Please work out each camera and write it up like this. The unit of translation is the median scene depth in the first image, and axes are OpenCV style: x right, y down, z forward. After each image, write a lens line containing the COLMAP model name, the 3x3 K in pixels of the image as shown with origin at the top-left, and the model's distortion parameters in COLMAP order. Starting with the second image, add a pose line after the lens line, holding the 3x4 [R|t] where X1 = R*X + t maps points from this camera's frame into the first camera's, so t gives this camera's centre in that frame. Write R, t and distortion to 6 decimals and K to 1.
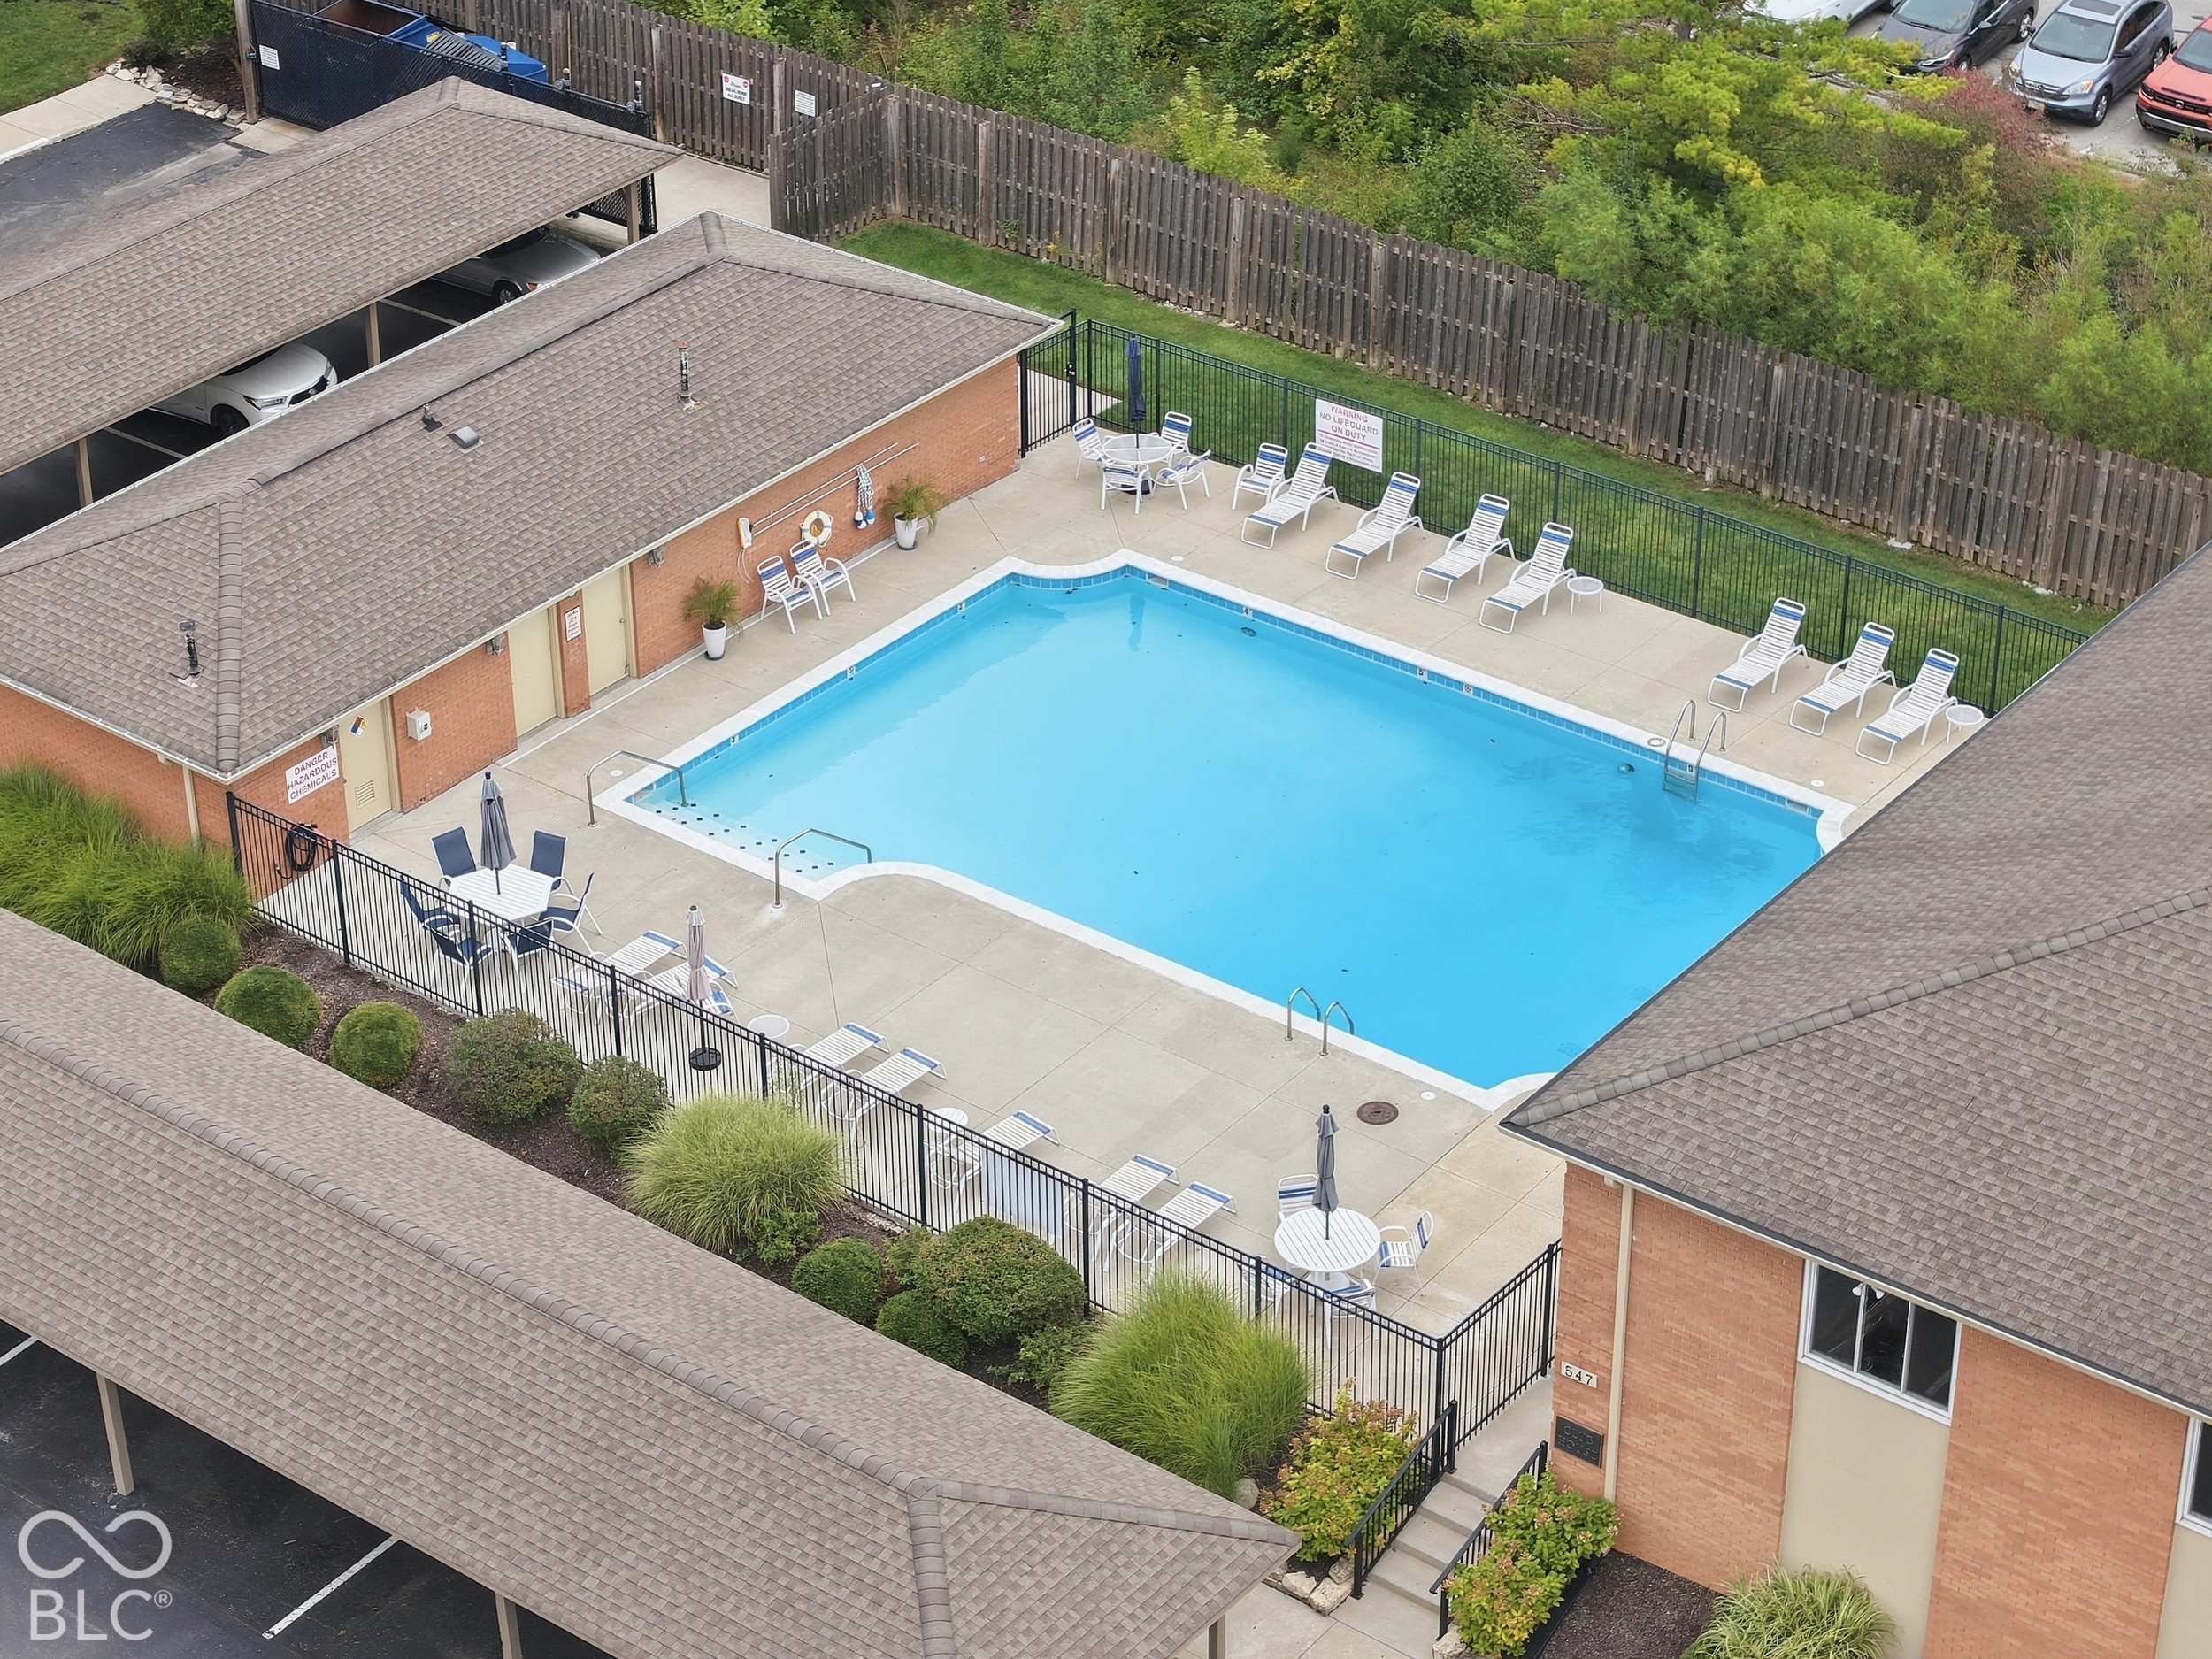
lens RADIAL K [[4685.9, 0, 1106.0], [0, 4685.9, 829.5], [0, 0, 1]] dist [-0.202204, 1.166463]
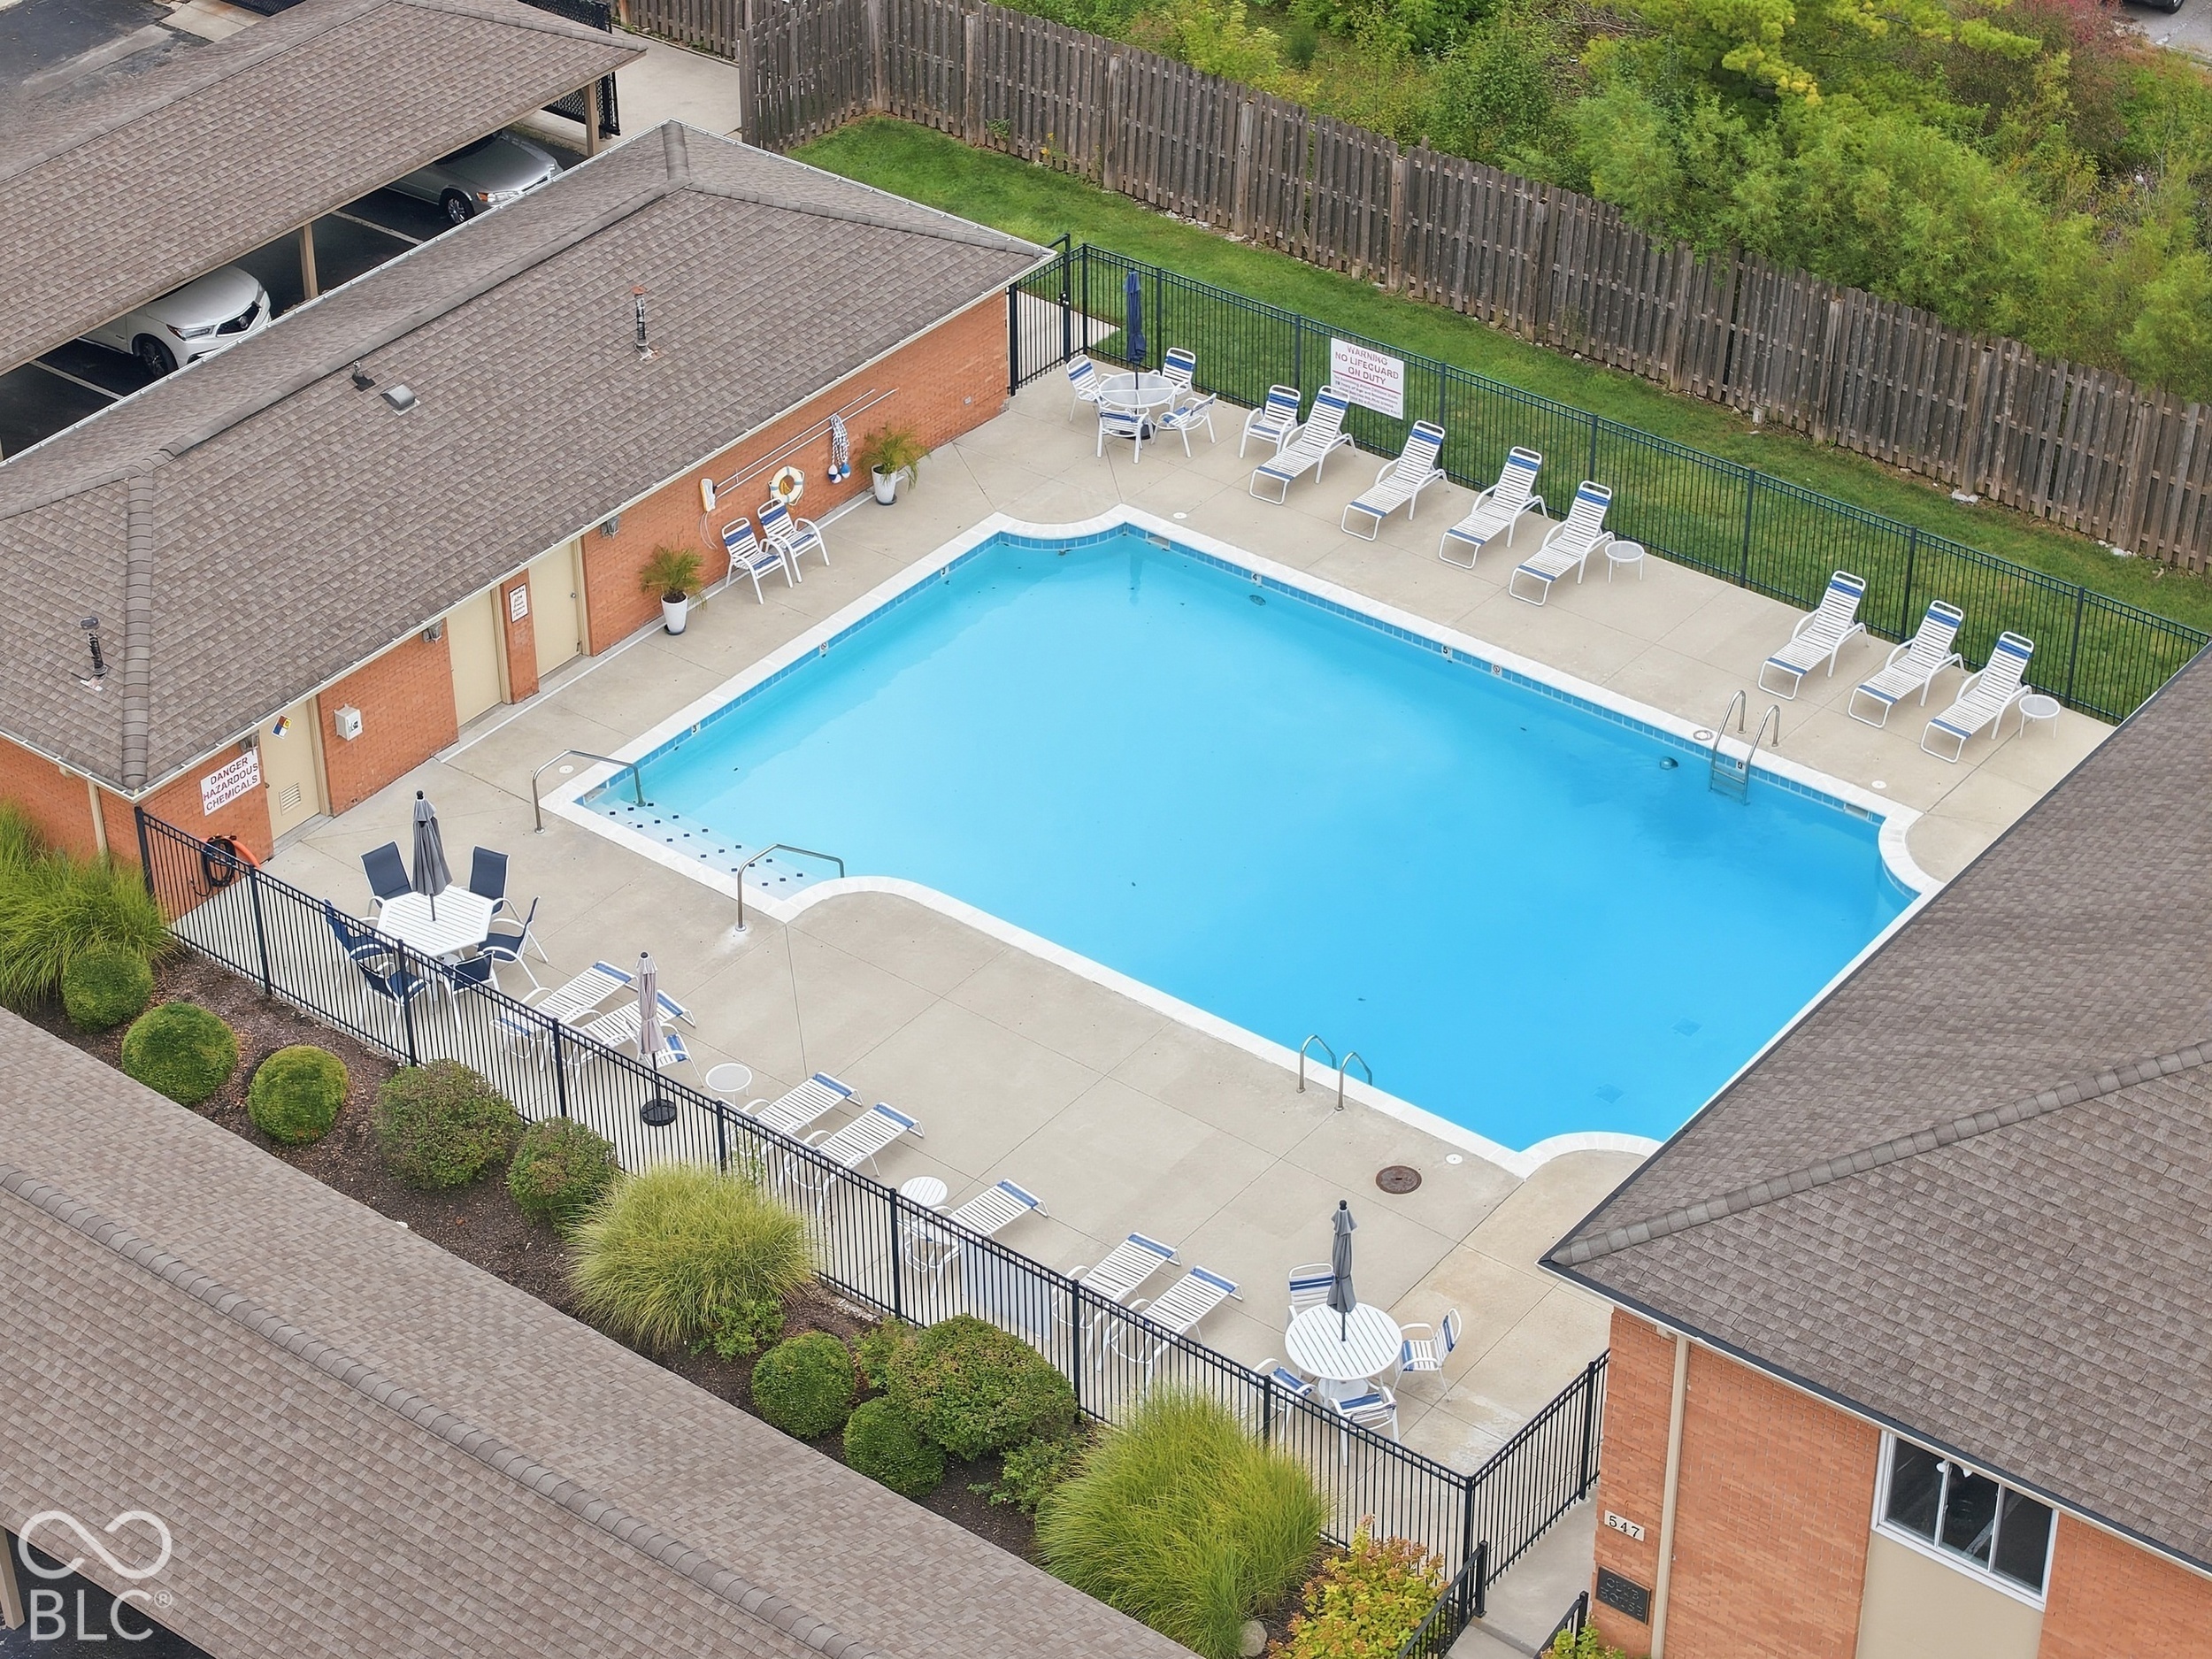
lens RADIAL K [[4685.9, 0, 1106.0], [0, 4685.9, 829.5], [0, 0, 1]] dist [-0.202204, 1.166463]
pose [[0.999999, 0.001255, -0.000720, 0.001663], [-0.001213, 0.998479, 0.055115, -0.052544], [0.000788, -0.055114, 0.998480, 0.088897]]
